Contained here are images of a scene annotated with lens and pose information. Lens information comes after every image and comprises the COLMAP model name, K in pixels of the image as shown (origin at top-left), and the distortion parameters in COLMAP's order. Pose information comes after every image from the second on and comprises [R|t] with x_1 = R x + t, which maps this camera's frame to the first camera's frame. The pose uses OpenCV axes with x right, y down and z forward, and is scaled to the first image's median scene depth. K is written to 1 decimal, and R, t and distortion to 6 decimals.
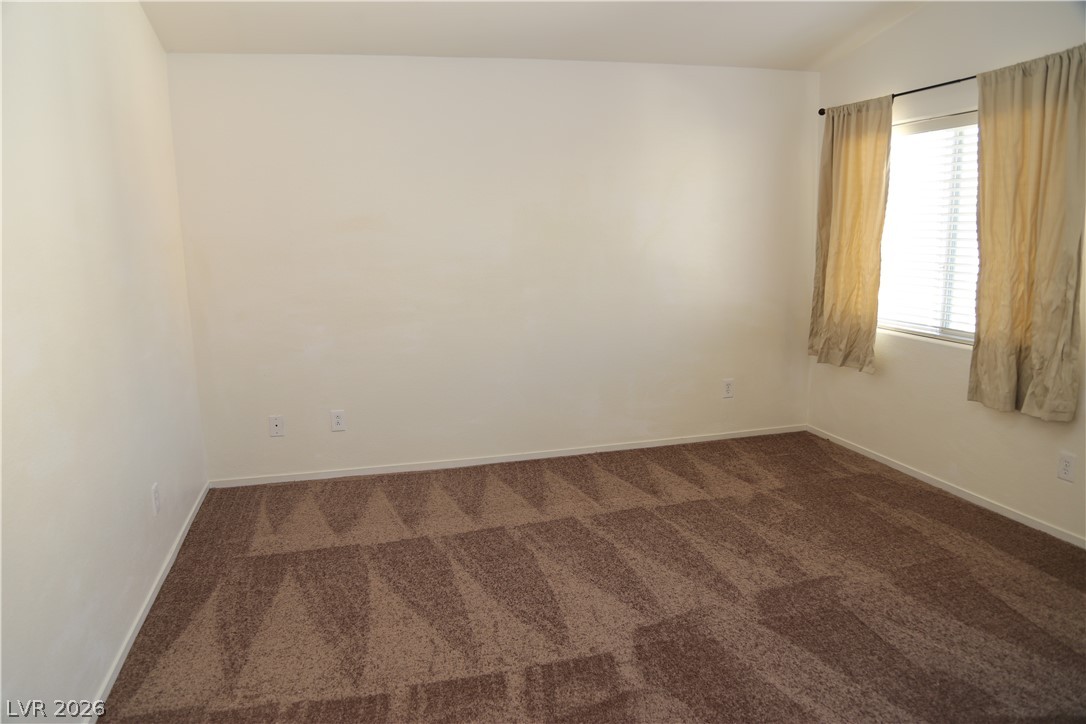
lens RADIAL K [[745.1, 0, 537.9], [0, 745.1, 363.4], [0, 0, 1]] dist [-0.105460, 0.053533]
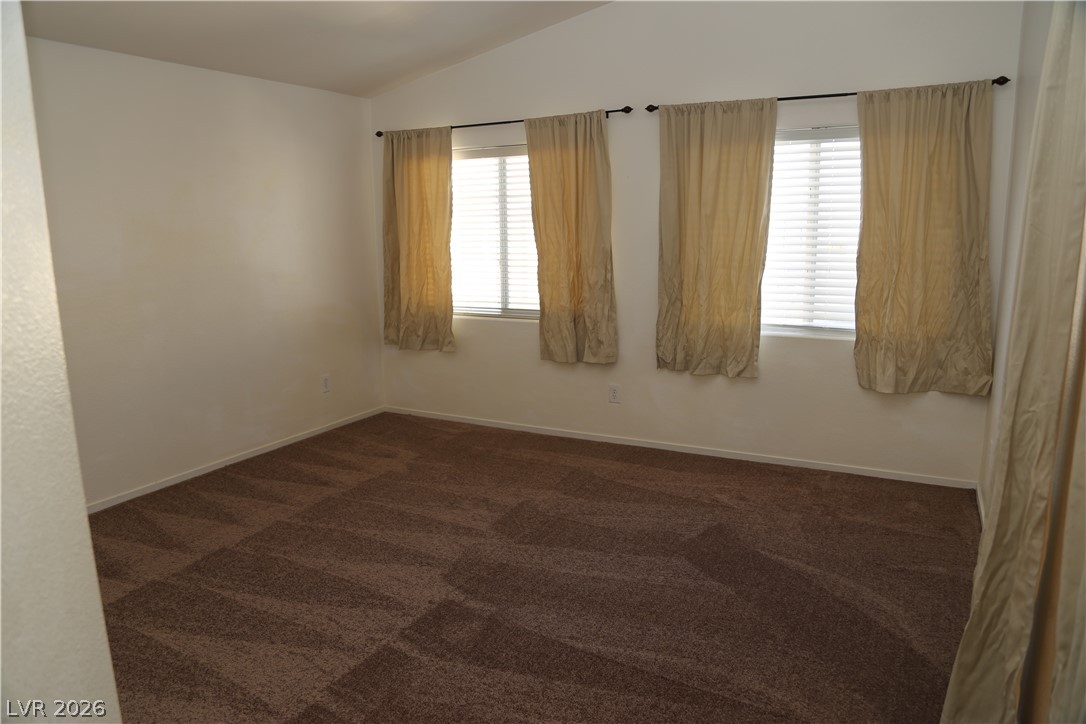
lens RADIAL K [[745.1, 0, 524.7], [0, 745.1, 358.2], [0, 0, 1]] dist [-0.105460, 0.053533]
pose [[0.691747, -0.117059, 0.712589, -0.423708], [0.129537, 0.990883, 0.037027, -0.007088], [-0.710427, 0.066694, 0.700604, 0.048918]]
